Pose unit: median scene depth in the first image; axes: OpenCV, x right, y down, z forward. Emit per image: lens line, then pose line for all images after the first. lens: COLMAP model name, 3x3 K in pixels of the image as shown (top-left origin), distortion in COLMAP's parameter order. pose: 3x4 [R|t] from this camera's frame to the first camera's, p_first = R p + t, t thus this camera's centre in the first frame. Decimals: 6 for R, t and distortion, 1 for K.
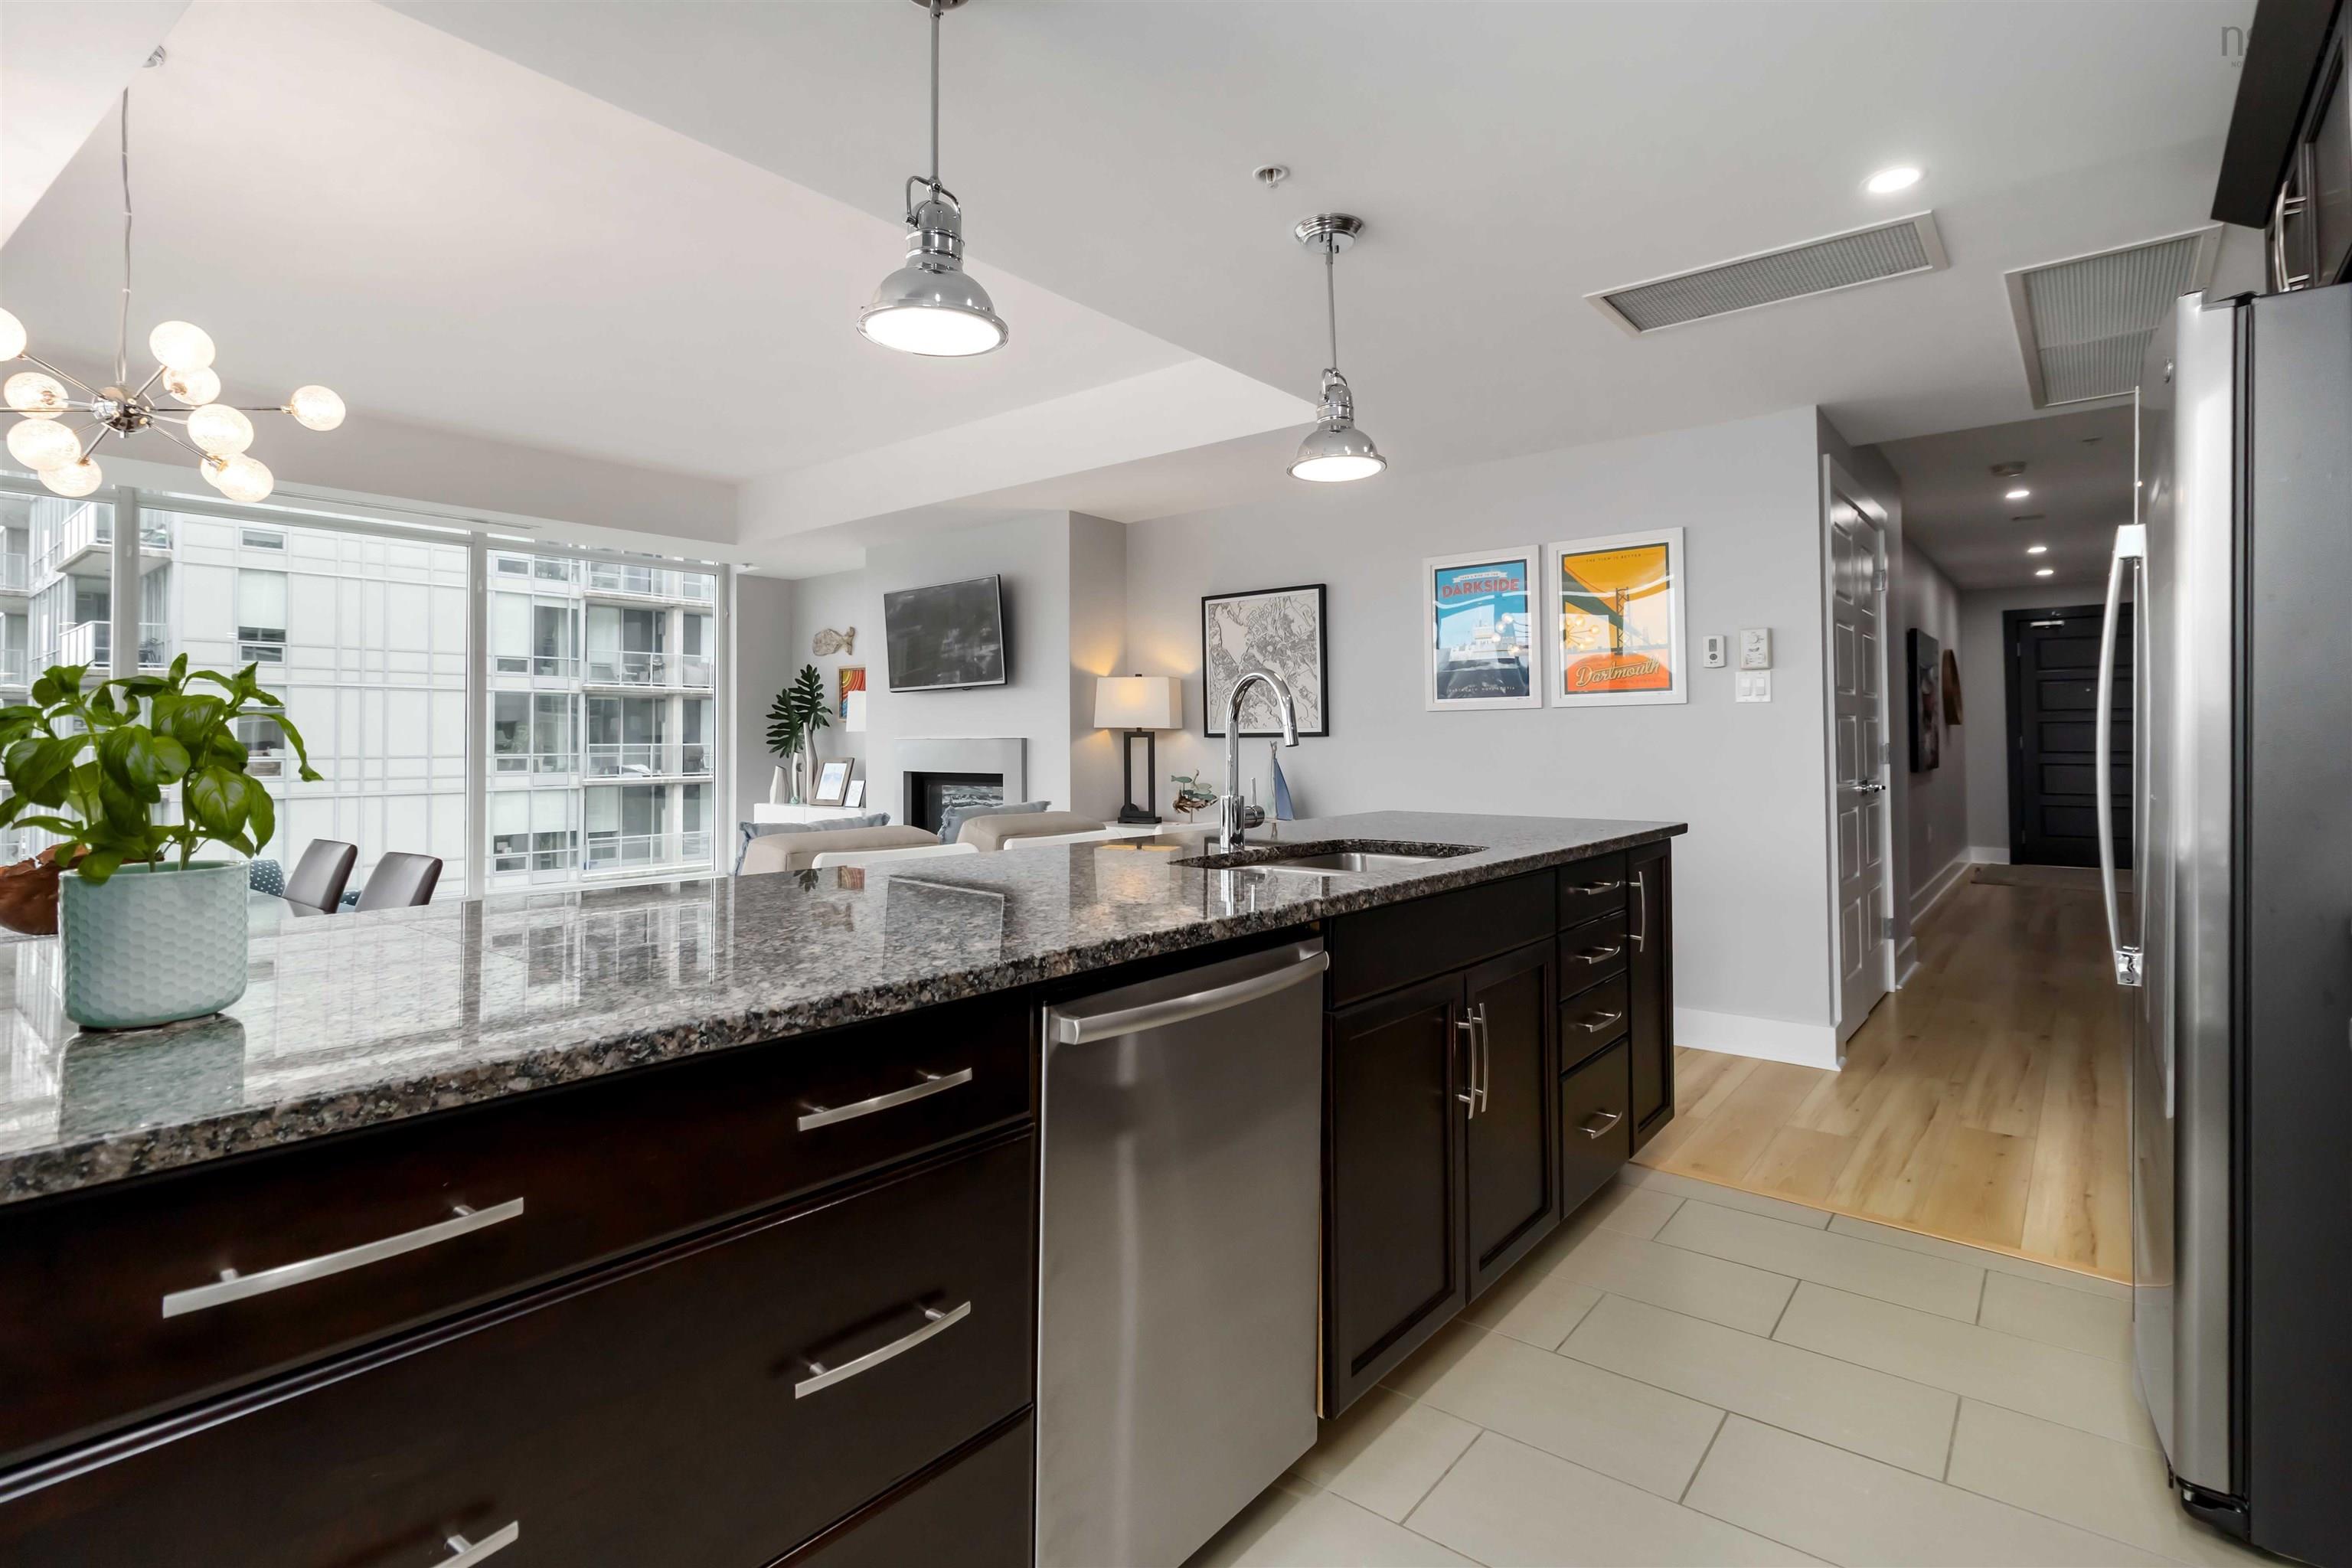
lens RADIAL K [[1125.8, 0, 1165.4], [0, 1125.8, 732.0], [0, 0, 1]] dist [0.001813, -0.000218]
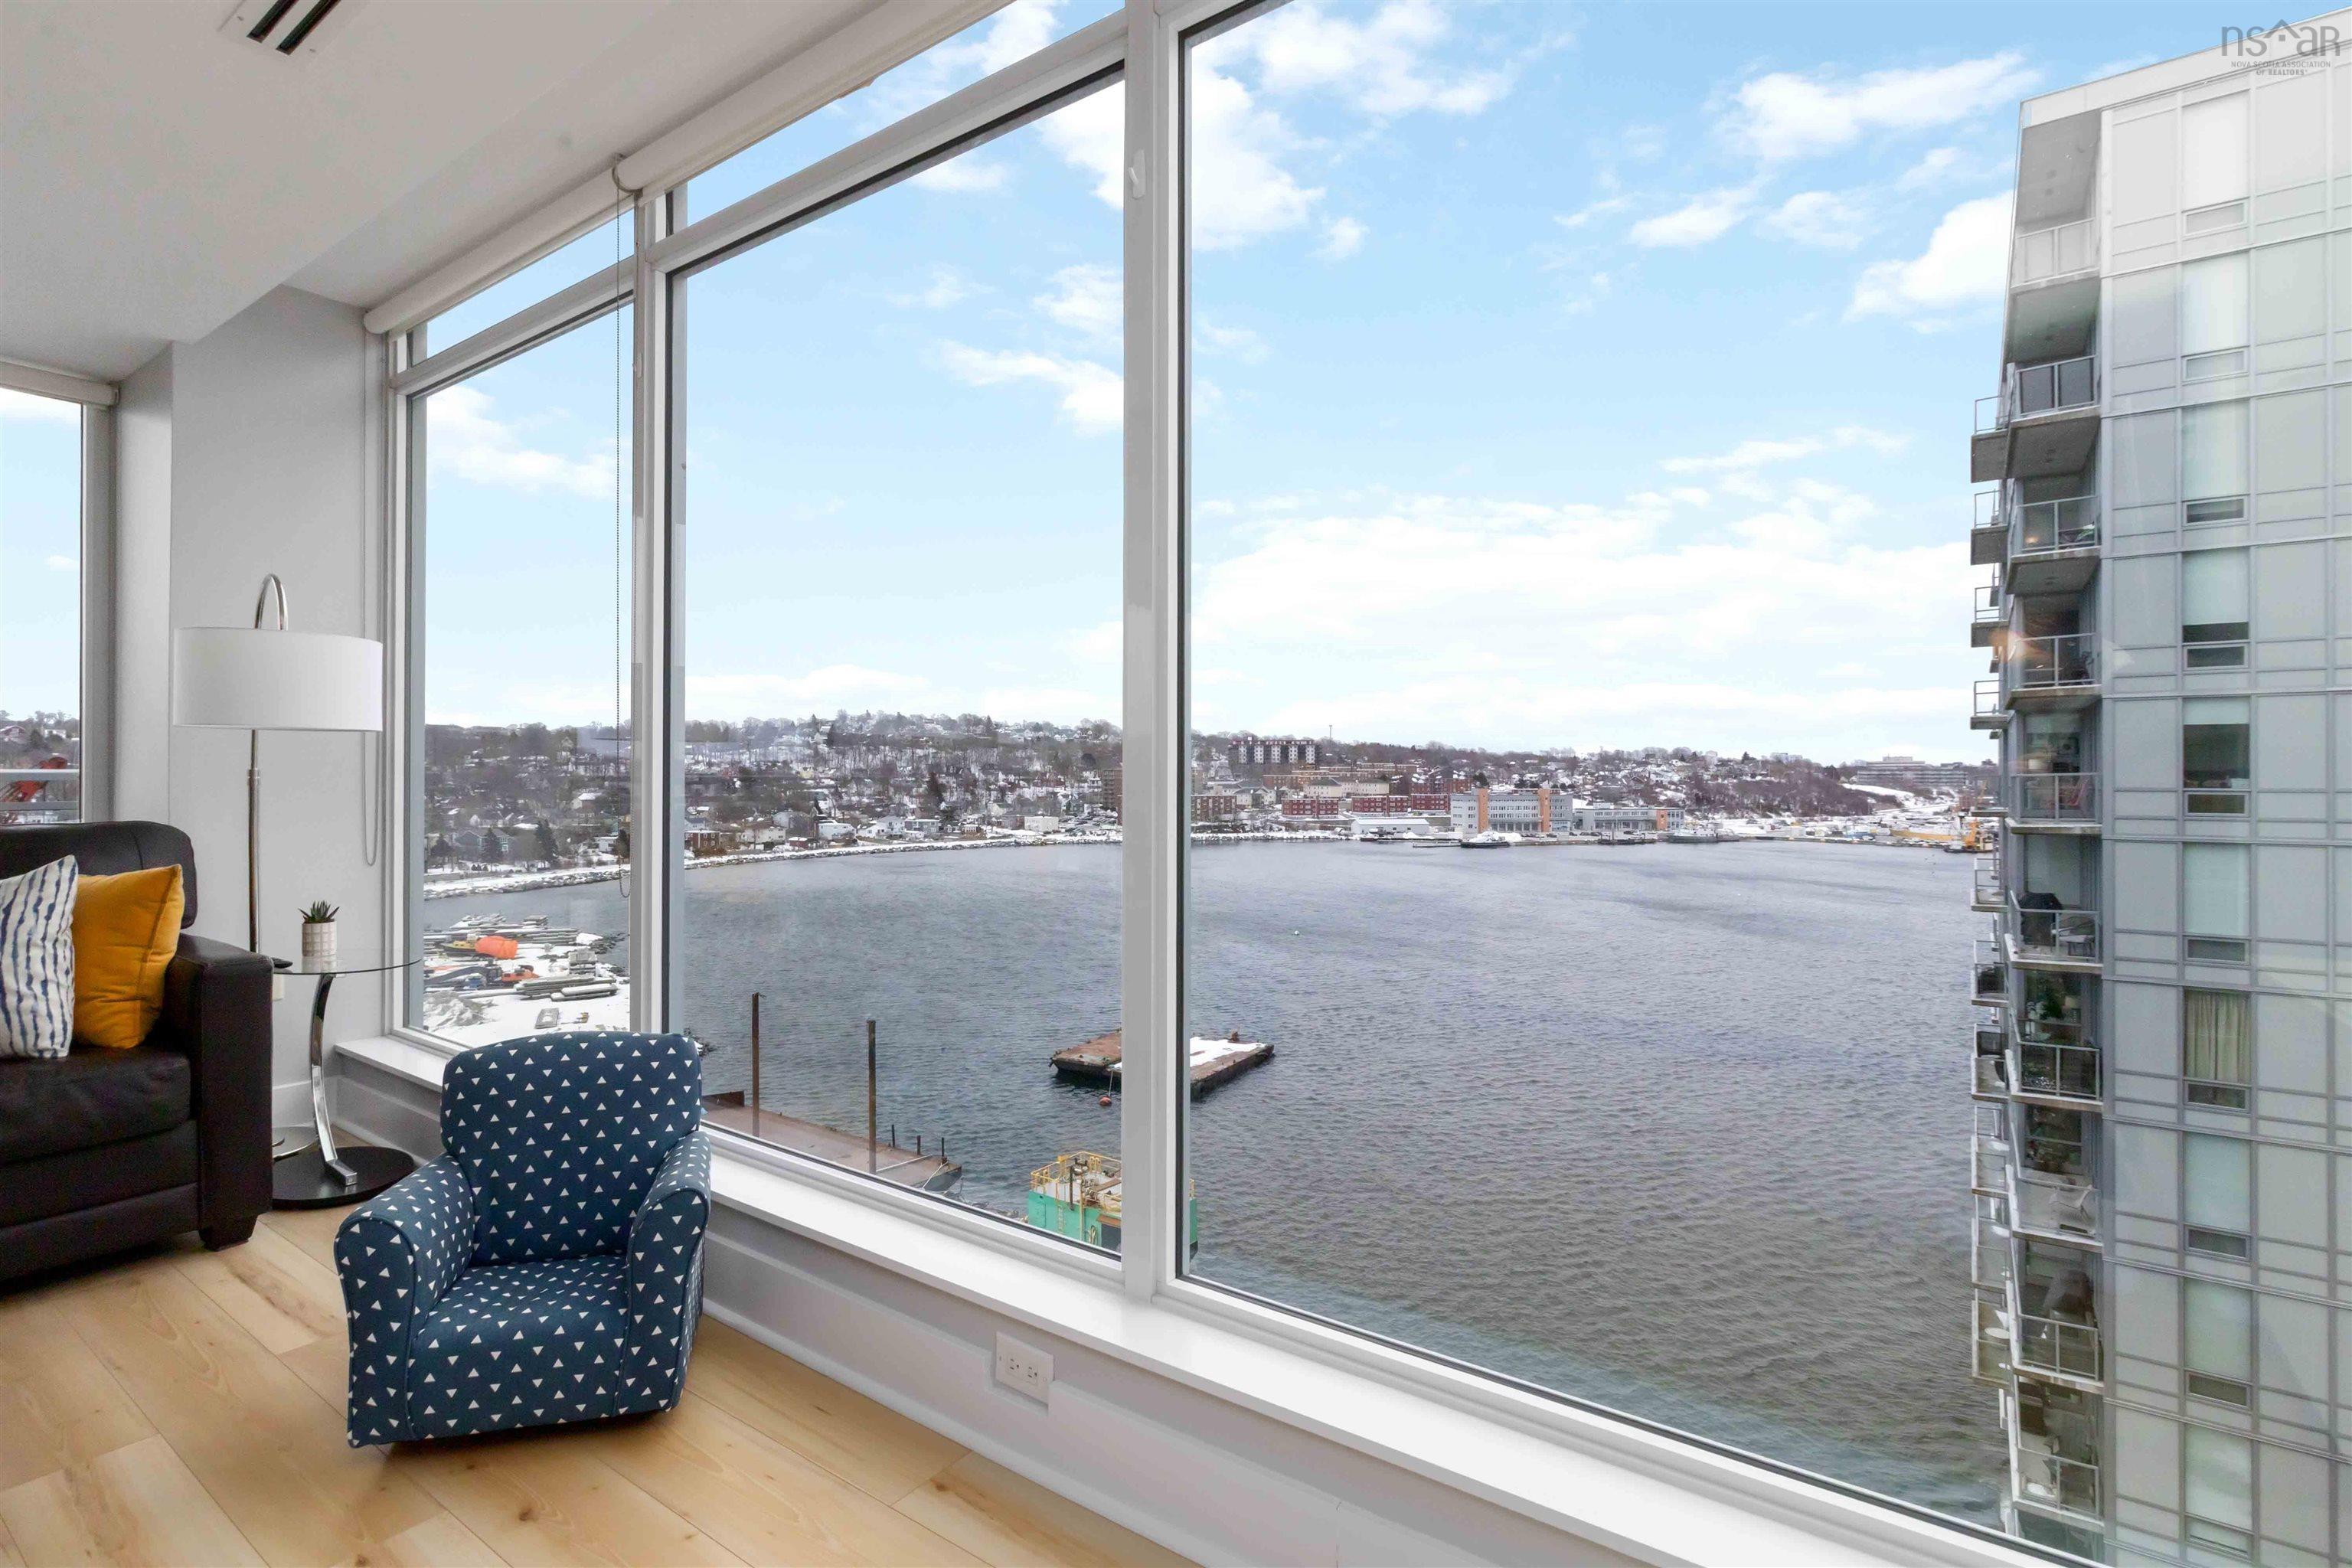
lens RADIAL K [[1119.2, 0, 1170.3], [0, 1119.2, 776.2], [0, 0, 1]] dist [0.000329, -0.000374]
pose [[0.066184, 0.001947, -0.997806, -0.075055], [0.009726, 0.999949, 0.002597, 0.004457], [0.997760, -0.009876, 0.066161, 0.227702]]
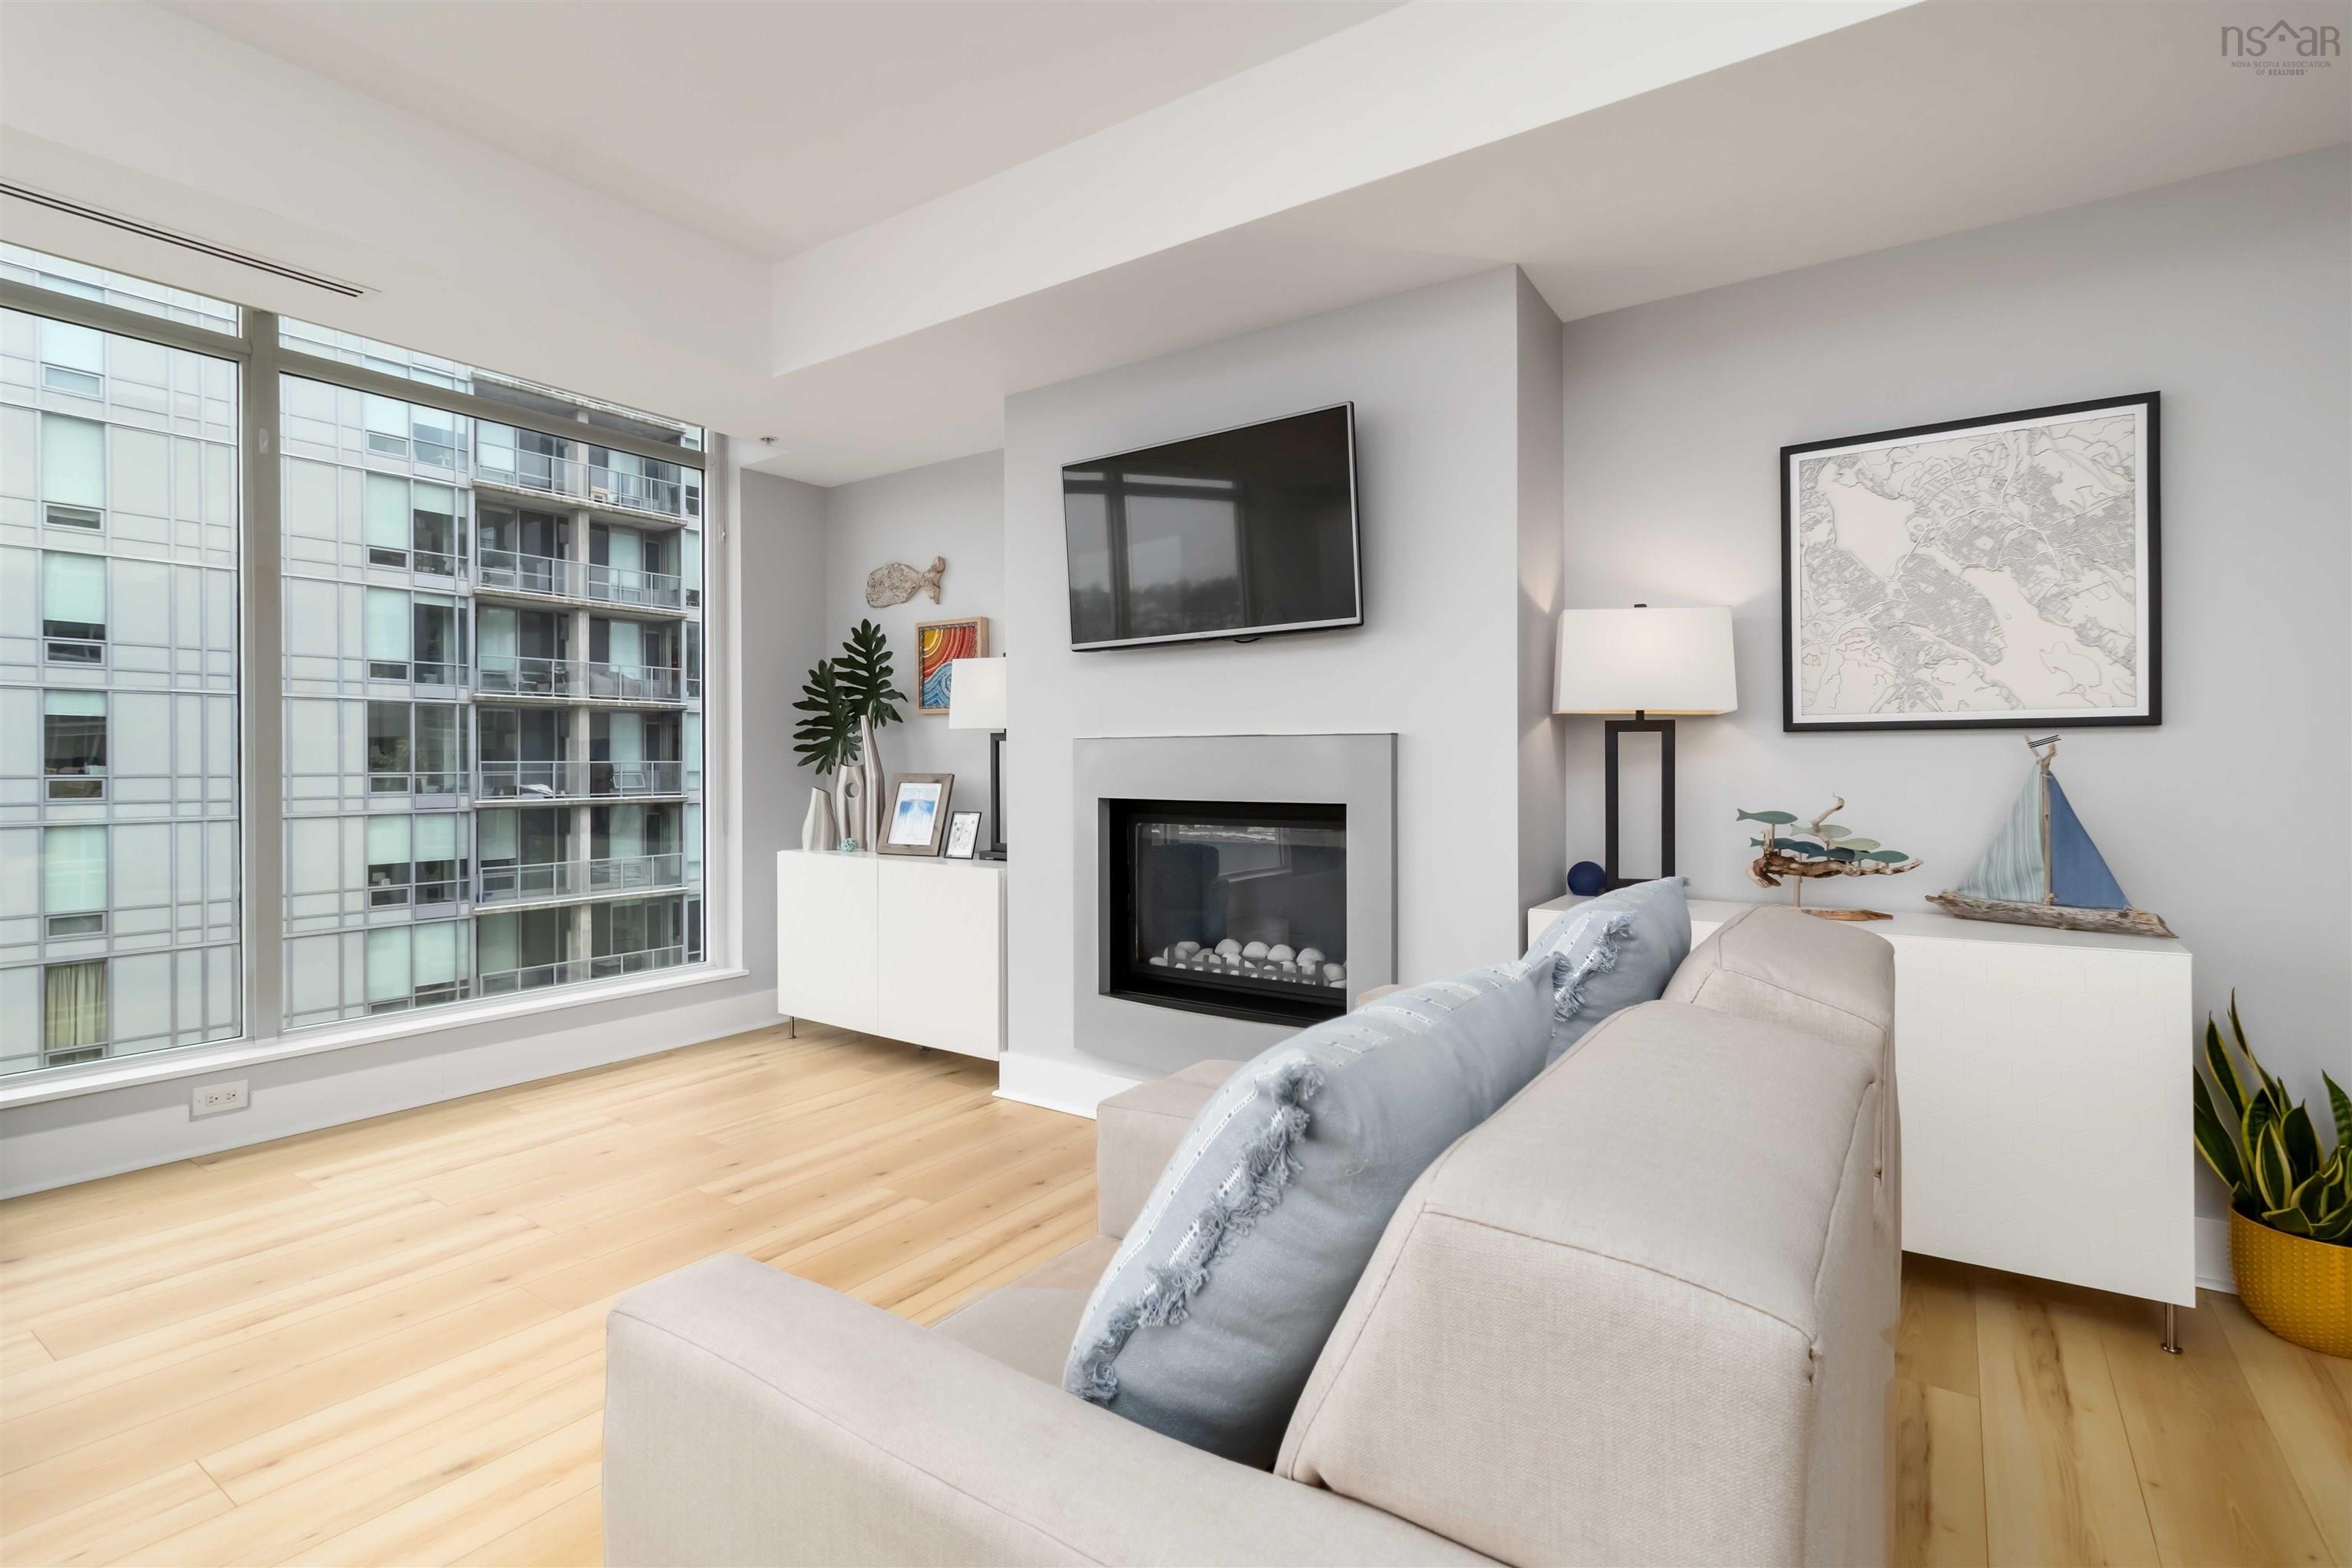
lens RADIAL K [[1119.2, 0, 1170.3], [0, 1119.2, 776.2], [0, 0, 1]] dist [0.000329, -0.000374]
pose [[0.996841, 0.001042, 0.079417, -0.051486], [-0.002748, 0.999768, 0.021376, 0.002734], [-0.079376, -0.021527, 0.996612, 0.099187]]
